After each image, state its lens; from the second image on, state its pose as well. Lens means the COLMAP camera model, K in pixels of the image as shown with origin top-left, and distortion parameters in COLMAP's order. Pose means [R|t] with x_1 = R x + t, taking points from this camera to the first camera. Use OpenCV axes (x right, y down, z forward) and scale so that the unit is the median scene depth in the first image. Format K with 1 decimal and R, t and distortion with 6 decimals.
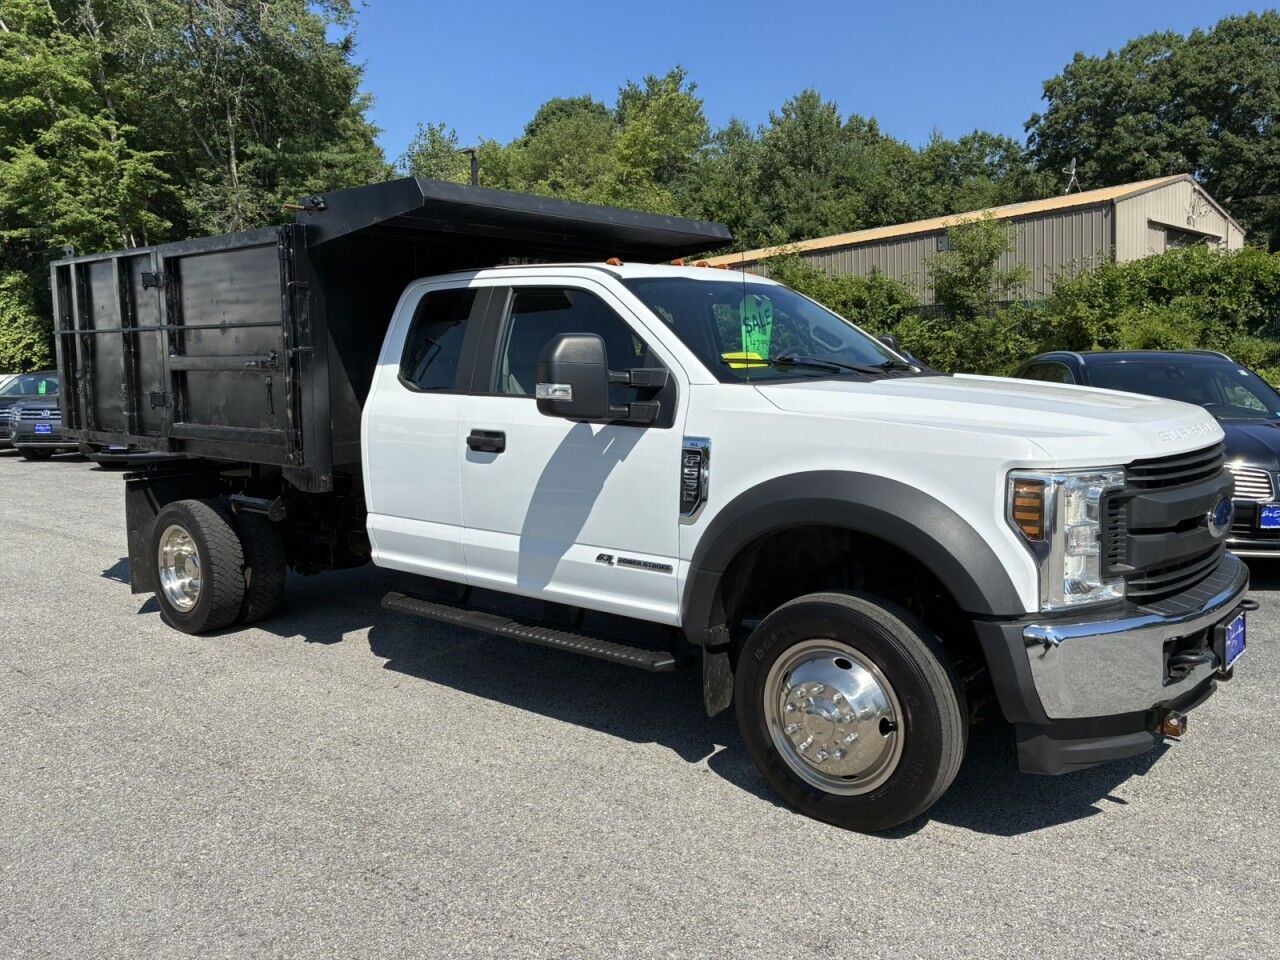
lens RADIAL K [[1070.7, 0, 645.0], [0, 1070.7, 472.5], [0, 0, 1]] dist [0.054755, -0.073892]
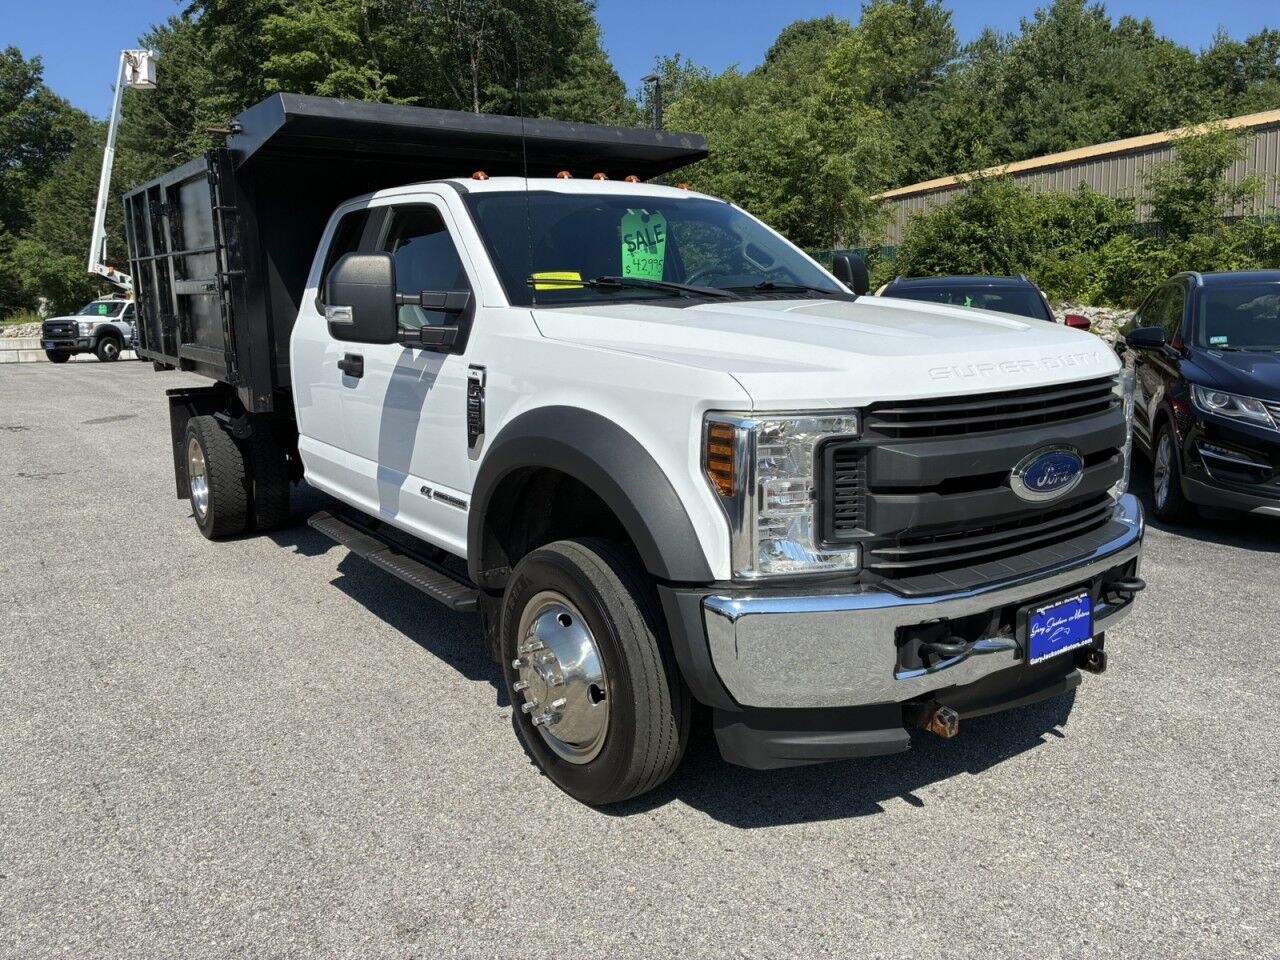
lens RADIAL K [[1015.7, 0, 618.0], [0, 1015.7, 482.1], [0, 0, 1]] dist [0.071471, -0.100527]
pose [[0.966606, 0.043762, -0.252504, 0.300581], [-0.022537, 0.996010, 0.086347, -0.008379], [0.255275, -0.077773, 0.963735, 0.135414]]
